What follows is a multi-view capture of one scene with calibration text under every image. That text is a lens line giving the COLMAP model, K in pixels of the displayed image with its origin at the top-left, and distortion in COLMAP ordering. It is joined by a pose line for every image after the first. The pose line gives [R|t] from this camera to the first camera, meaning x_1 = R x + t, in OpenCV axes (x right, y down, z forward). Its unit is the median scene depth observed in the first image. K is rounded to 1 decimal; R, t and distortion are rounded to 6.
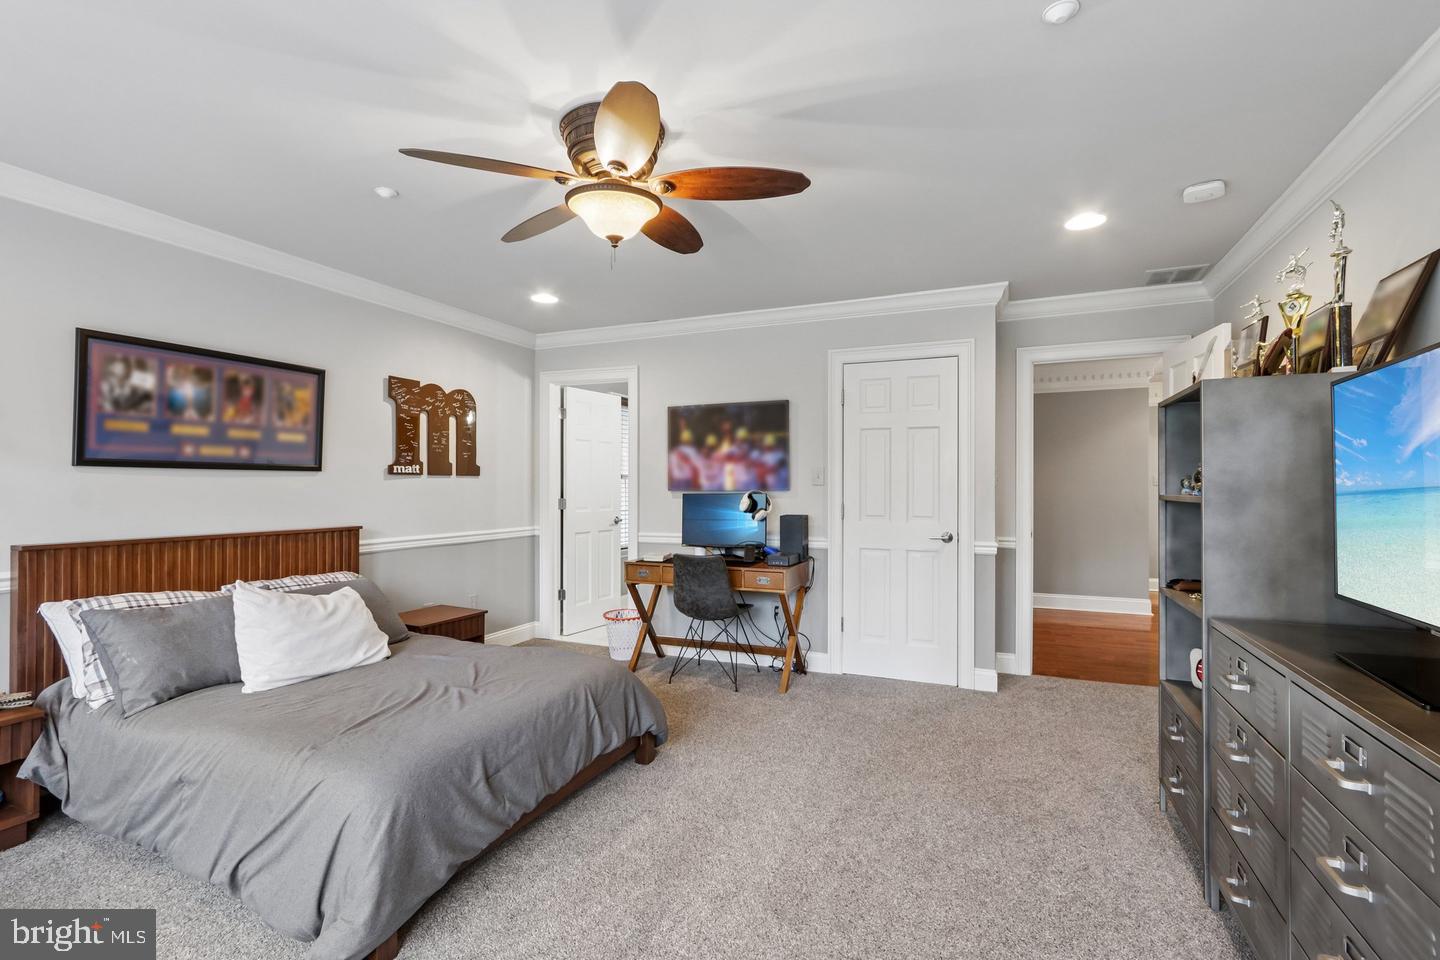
lens RADIAL K [[669.2, 0, 717.0], [0, 669.2, 483.0], [0, 0, 1]] dist [-0.001809, 0.001205]
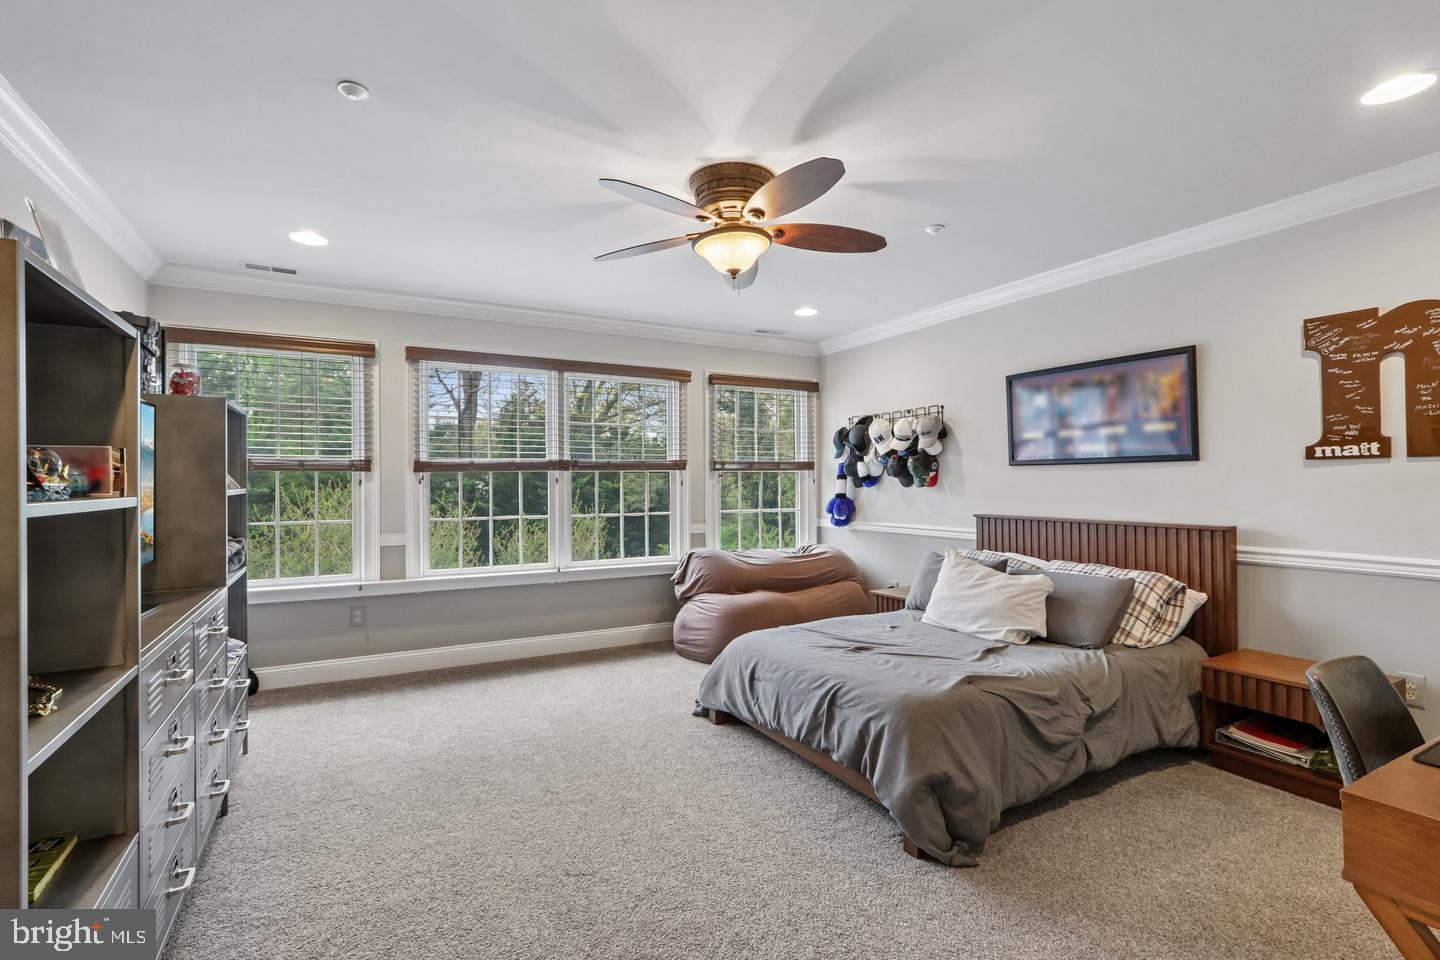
lens RADIAL K [[669.2, 0, 716.4], [0, 669.2, 476.8], [0, 0, 1]] dist [-0.001809, 0.001205]
pose [[-0.605101, -0.004321, -0.796137, 0.444386], [0.008210, 0.999898, -0.011667, 0.007988], [0.796106, -0.013596, -0.605004, 0.930922]]
